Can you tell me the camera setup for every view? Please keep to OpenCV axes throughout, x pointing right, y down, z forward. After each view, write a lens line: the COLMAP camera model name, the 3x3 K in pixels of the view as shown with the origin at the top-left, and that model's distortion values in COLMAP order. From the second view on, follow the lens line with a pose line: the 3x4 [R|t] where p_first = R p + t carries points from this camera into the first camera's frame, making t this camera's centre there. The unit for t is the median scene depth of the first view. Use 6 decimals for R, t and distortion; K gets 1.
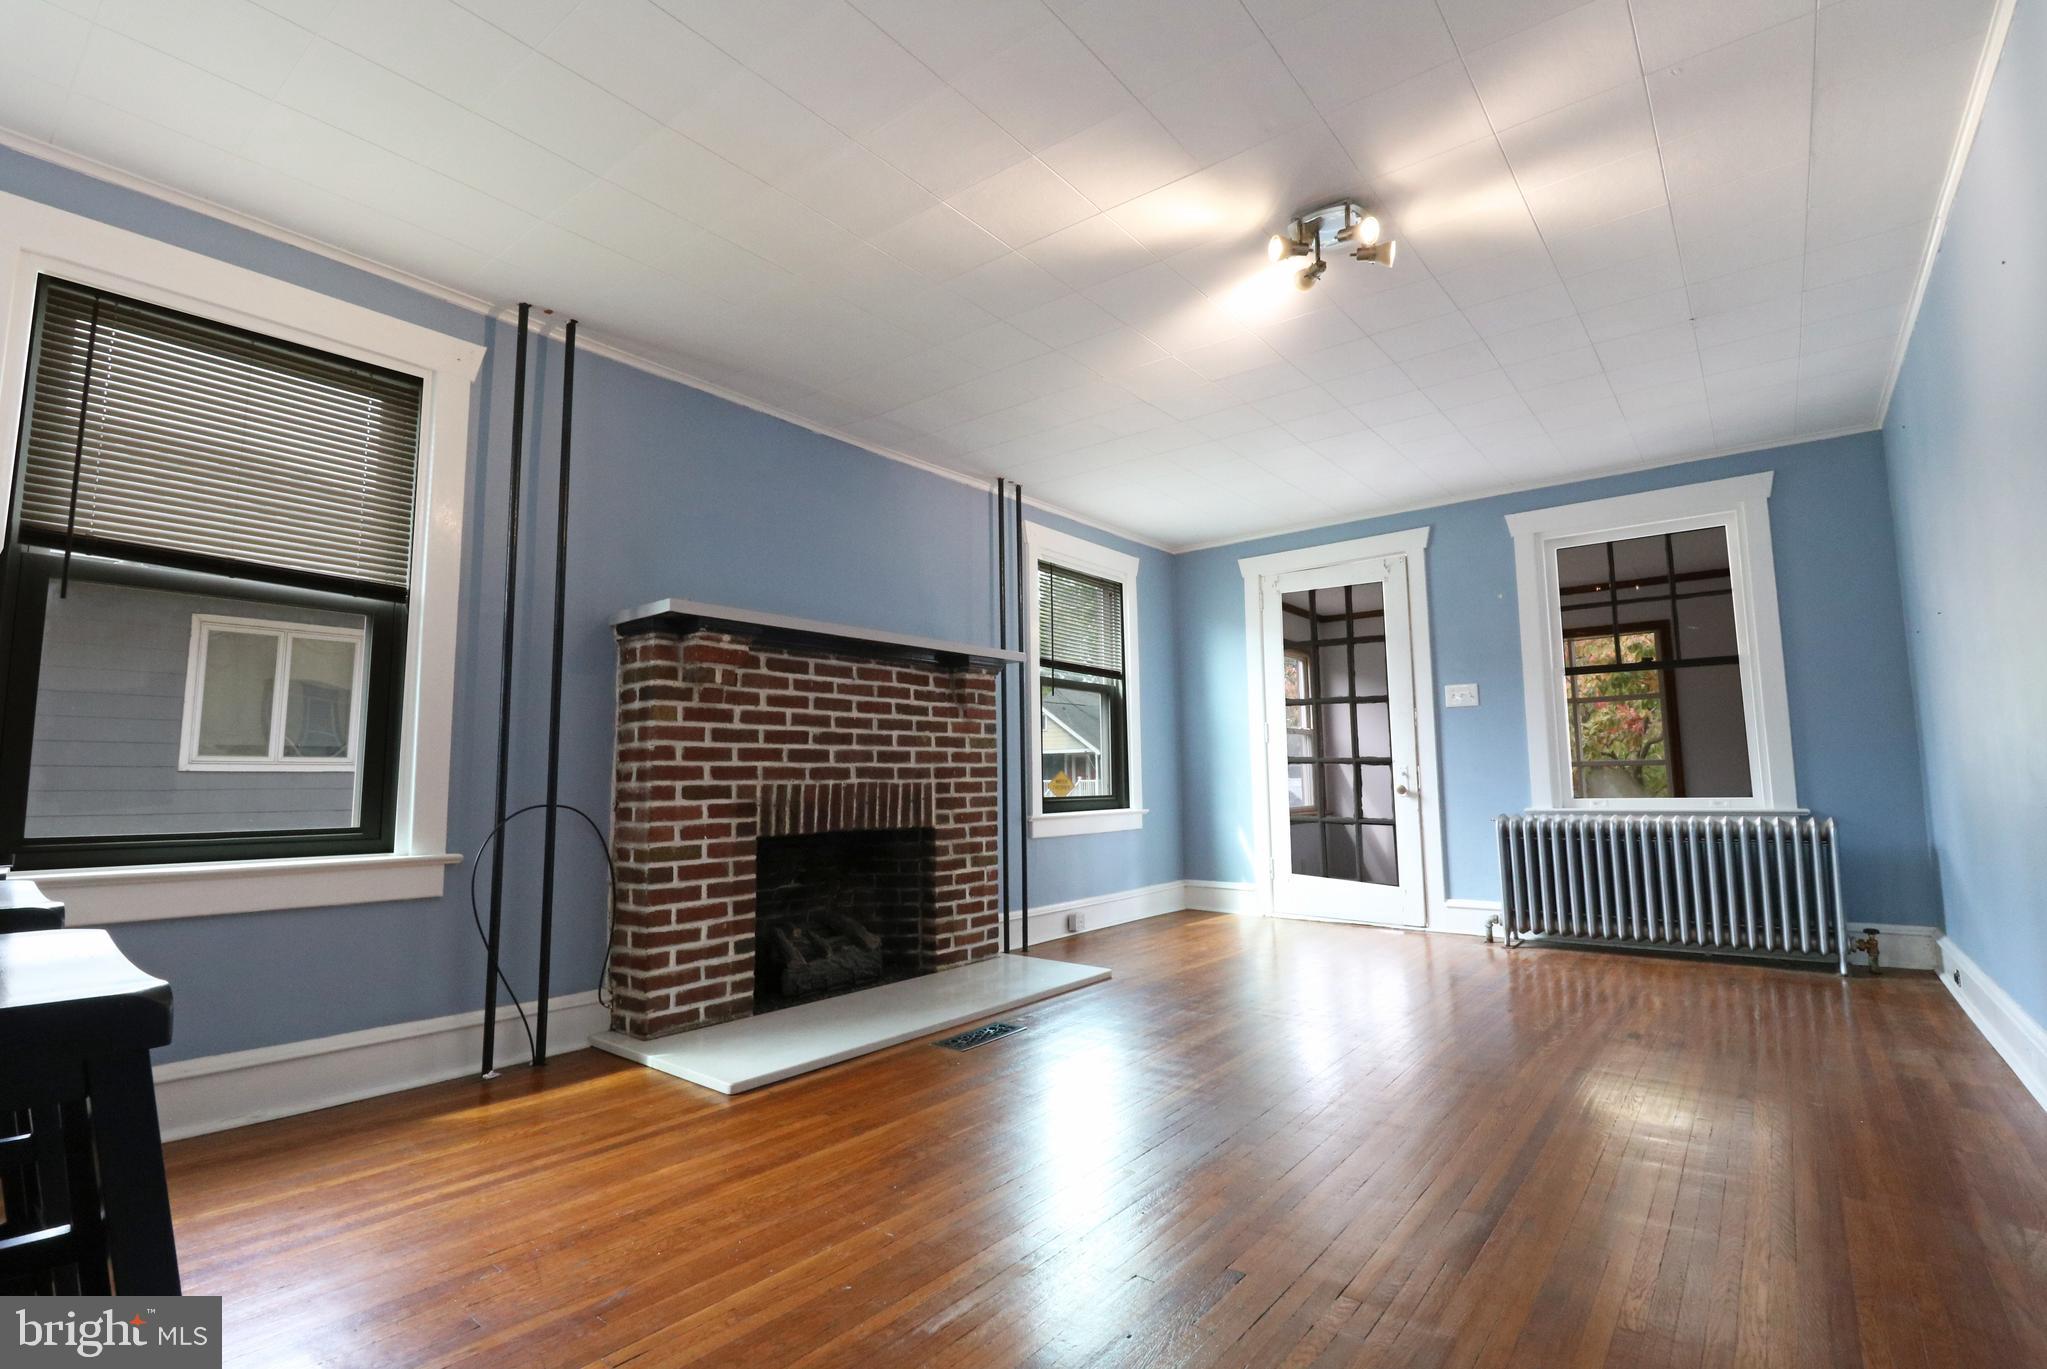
lens RADIAL K [[949.0, 0, 1035.1], [0, 949.0, 674.2], [0, 0, 1]] dist [0.000904, -0.013354]
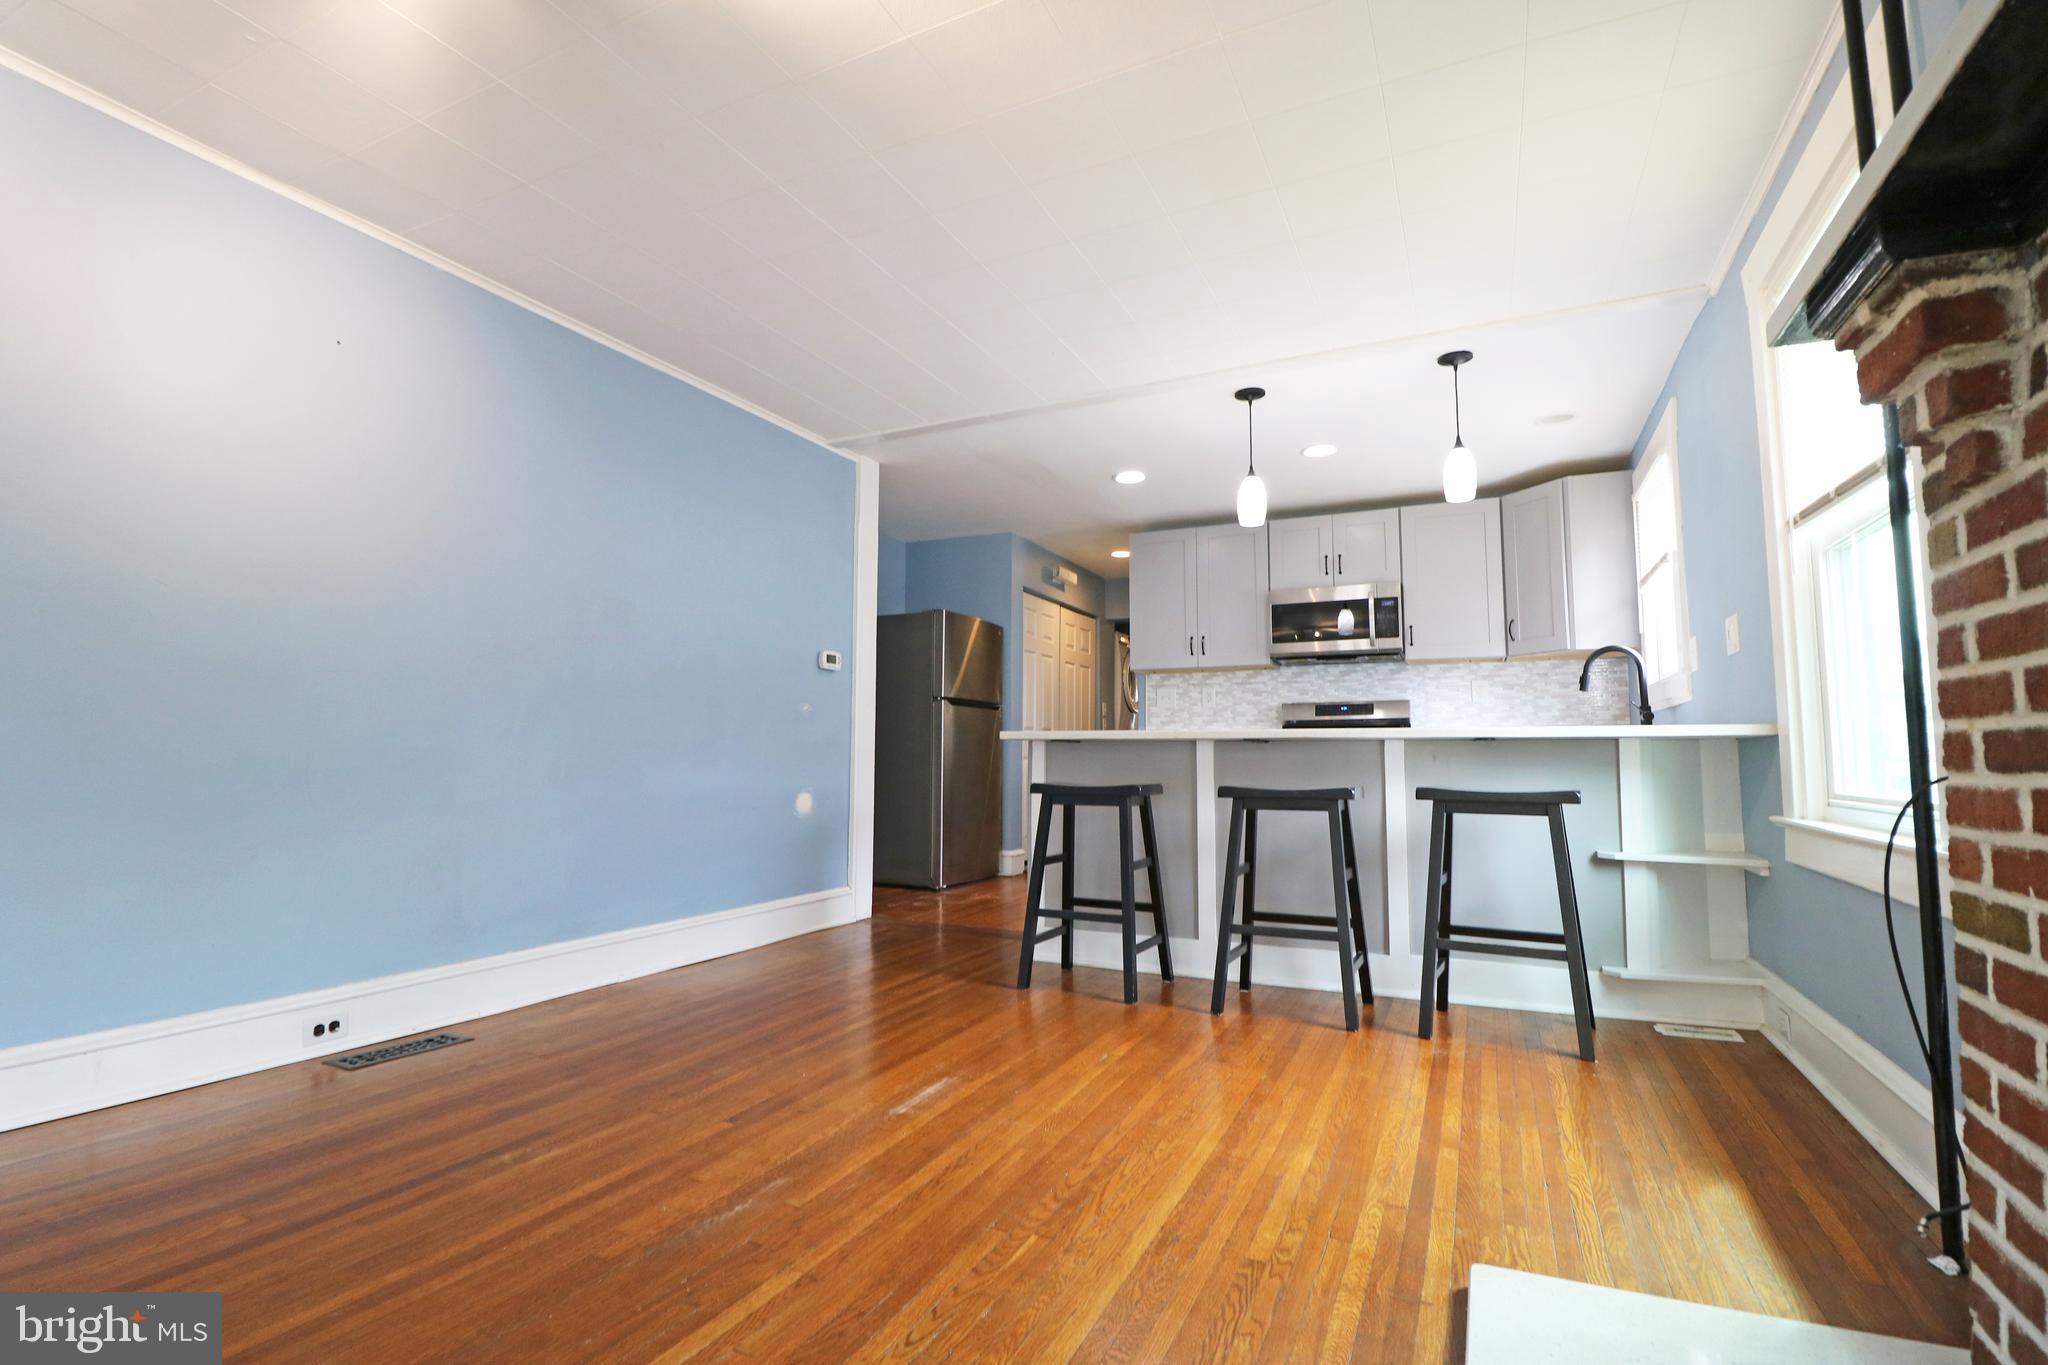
lens RADIAL K [[949.5, 0, 1027.3], [0, 949.5, 679.1], [0, 0, 1]] dist [0.000904, -0.013354]
pose [[-0.977020, -0.010594, -0.212884, 0.041500], [0.030008, 0.981979, -0.186591, 0.124603], [0.211025, -0.188691, -0.959096, 1.032094]]
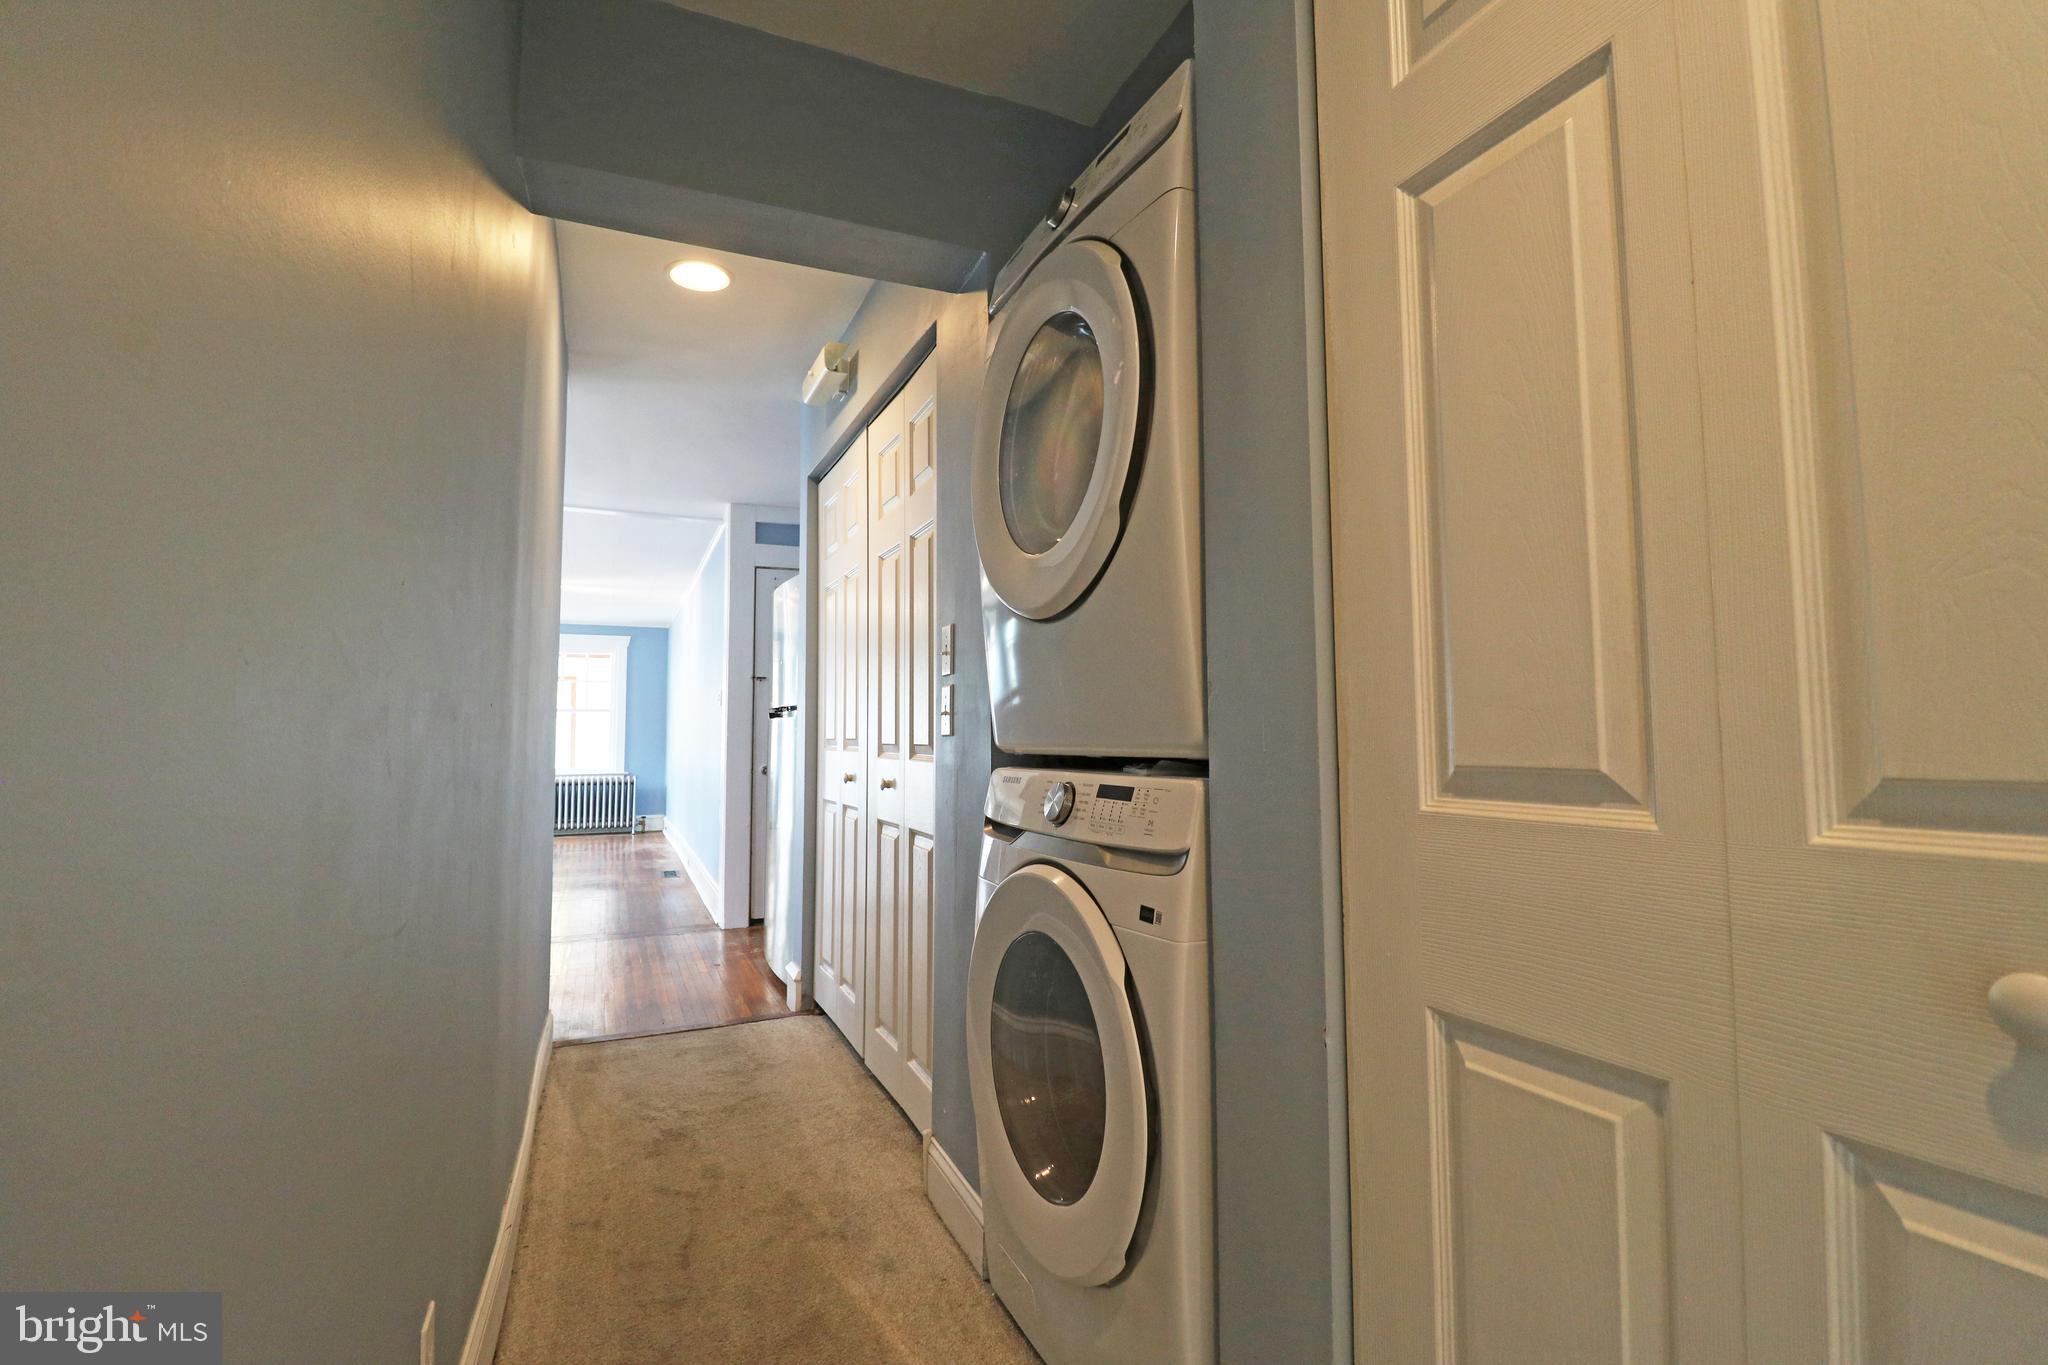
lens RADIAL K [[949.5, 0, 1022.6], [0, 949.5, 676.6], [0, 0, 1]] dist [0.000904, -0.013354]
pose [[0.474286, 0.067831, 0.877754, -1.019826], [-0.097287, 0.994959, -0.024320, -0.168849], [-0.874979, -0.073860, 0.478495, -1.233803]]
